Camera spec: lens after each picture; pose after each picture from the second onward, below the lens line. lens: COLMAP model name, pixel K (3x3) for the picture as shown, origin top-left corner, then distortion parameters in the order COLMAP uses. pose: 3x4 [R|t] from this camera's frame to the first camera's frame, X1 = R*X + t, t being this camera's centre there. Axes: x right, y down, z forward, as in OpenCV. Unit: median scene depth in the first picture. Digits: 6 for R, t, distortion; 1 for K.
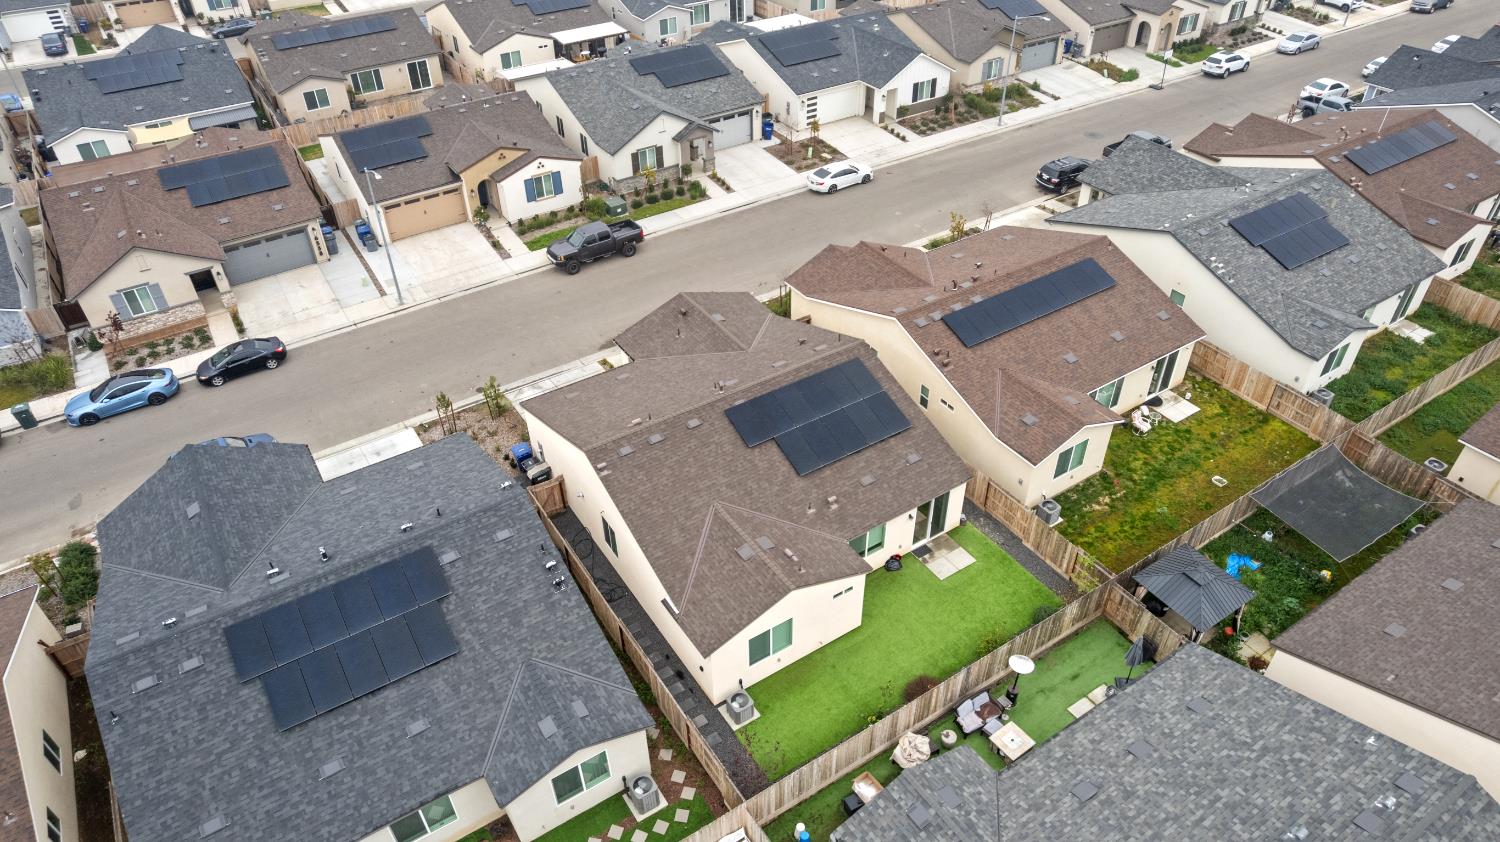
lens RADIAL K [[962.8, 0, 752.5], [0, 962.8, 410.7], [0, 0, 1]] dist [-0.074823, 0.067876]
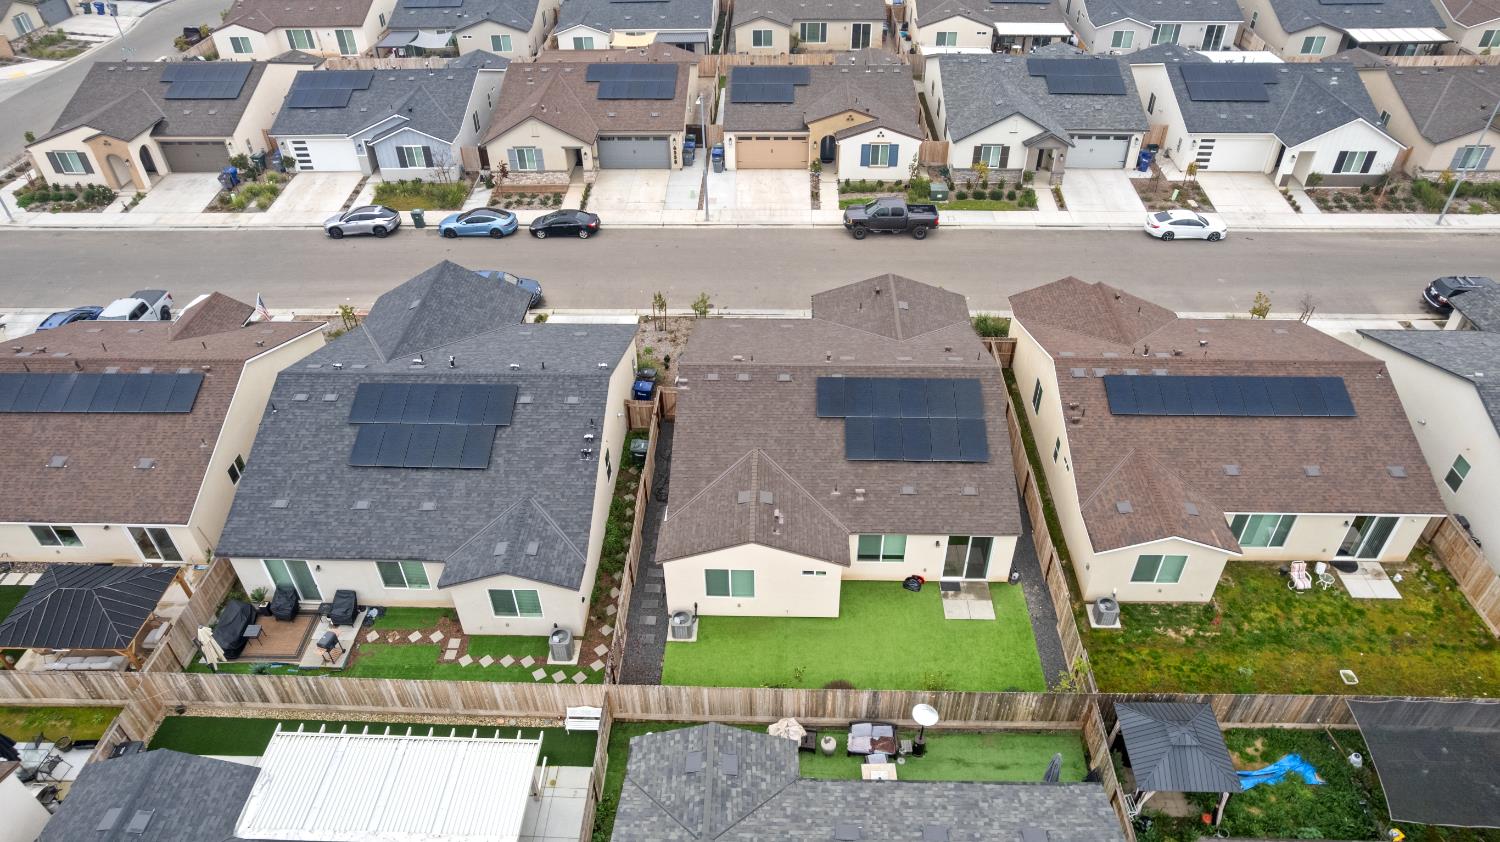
lens RADIAL K [[962.8, 0, 752.5], [0, 962.8, 410.7], [0, 0, 1]] dist [-0.074823, 0.067876]
pose [[0.822178, 0.352469, -0.446978, 0.246472], [-0.348240, 0.932594, 0.094849, -0.025680], [0.450281, 0.077673, 0.889502, 0.027473]]
